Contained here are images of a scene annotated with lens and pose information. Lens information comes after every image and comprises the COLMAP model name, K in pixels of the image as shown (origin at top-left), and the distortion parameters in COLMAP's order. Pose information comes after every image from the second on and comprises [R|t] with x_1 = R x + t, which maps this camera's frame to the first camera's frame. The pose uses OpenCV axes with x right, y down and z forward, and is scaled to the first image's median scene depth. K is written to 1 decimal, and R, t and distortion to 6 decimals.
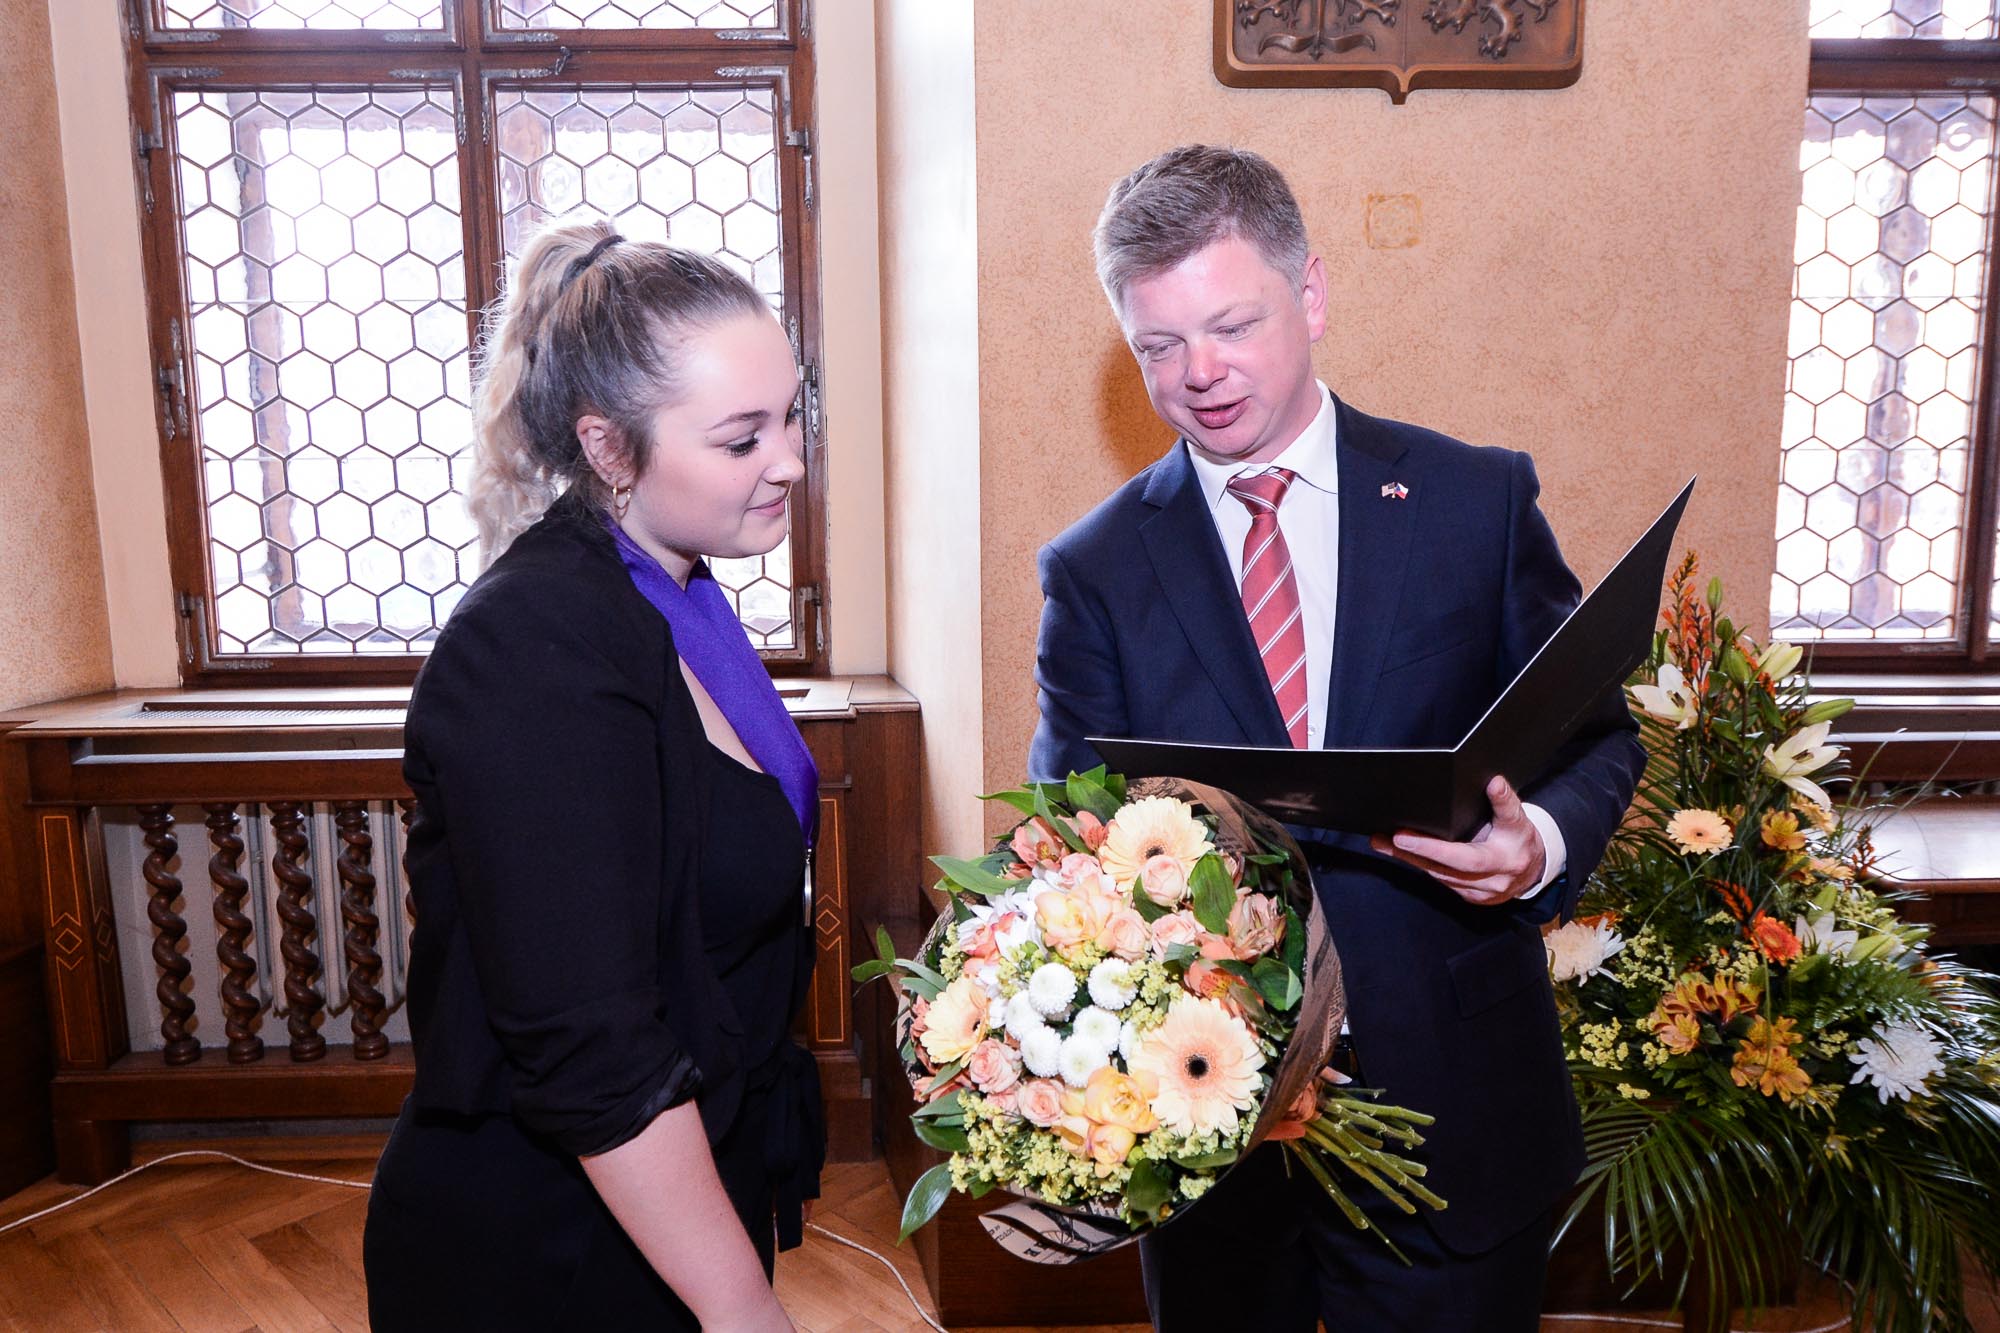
lens RADIAL K [[1467.4, 0, 1000.0], [0, 1467.4, 666.5], [0, 0, 1]] dist [0.000024, -0.006090]
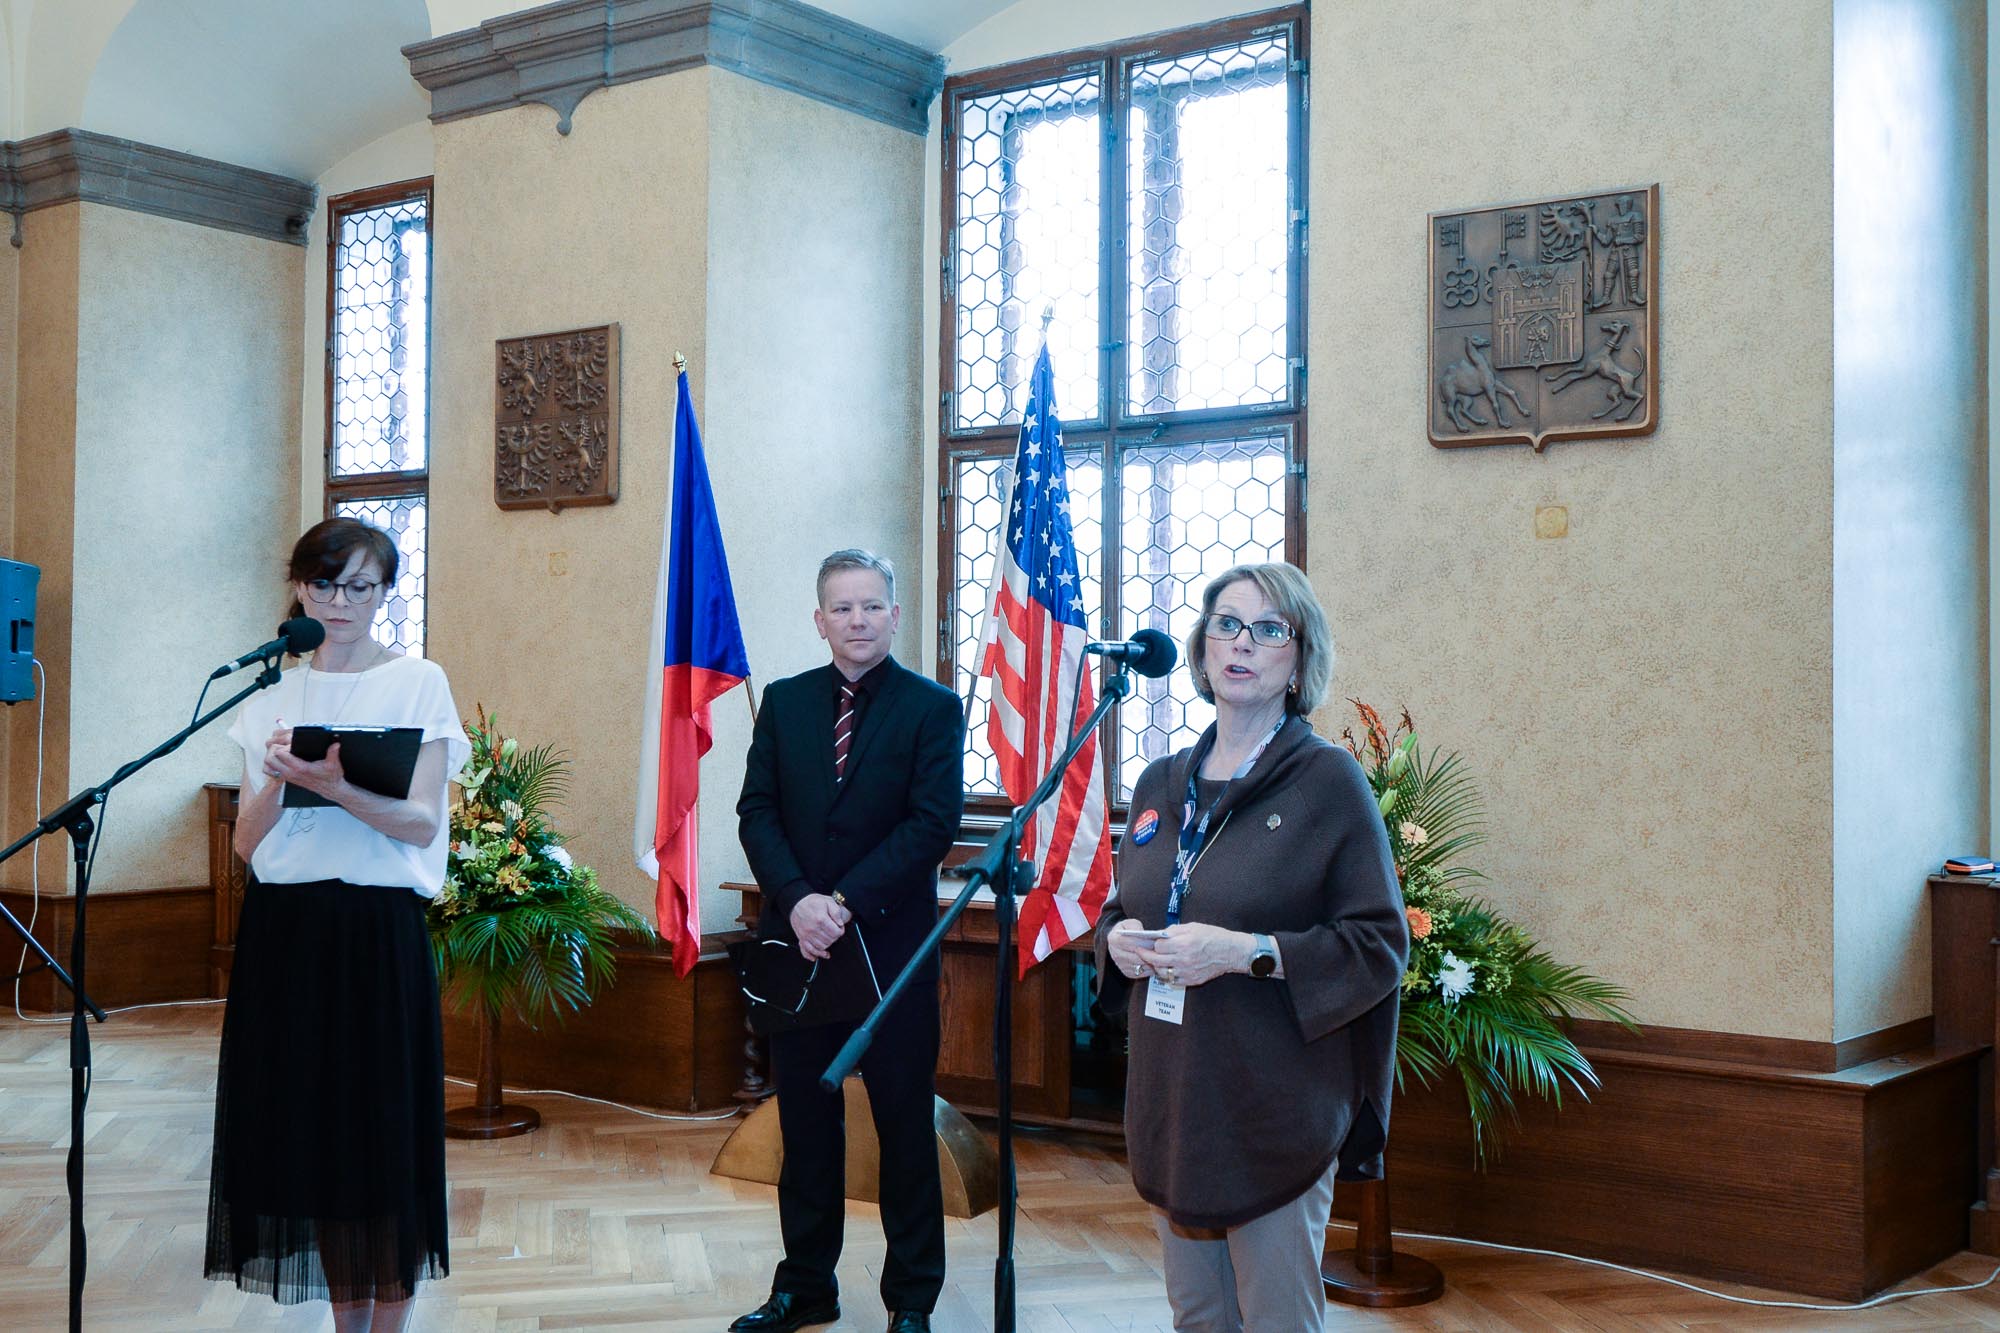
lens RADIAL K [[1822.4, 0, 1000.0], [0, 1822.4, 666.5], [0, 0, 1]] dist [0.013746, 0.000120]
pose [[0.838579, 0.006224, -0.544745, 1.727956], [-0.095417, 0.986156, -0.135616, 0.118766], [0.536359, 0.165703, 0.827564, -0.668776]]
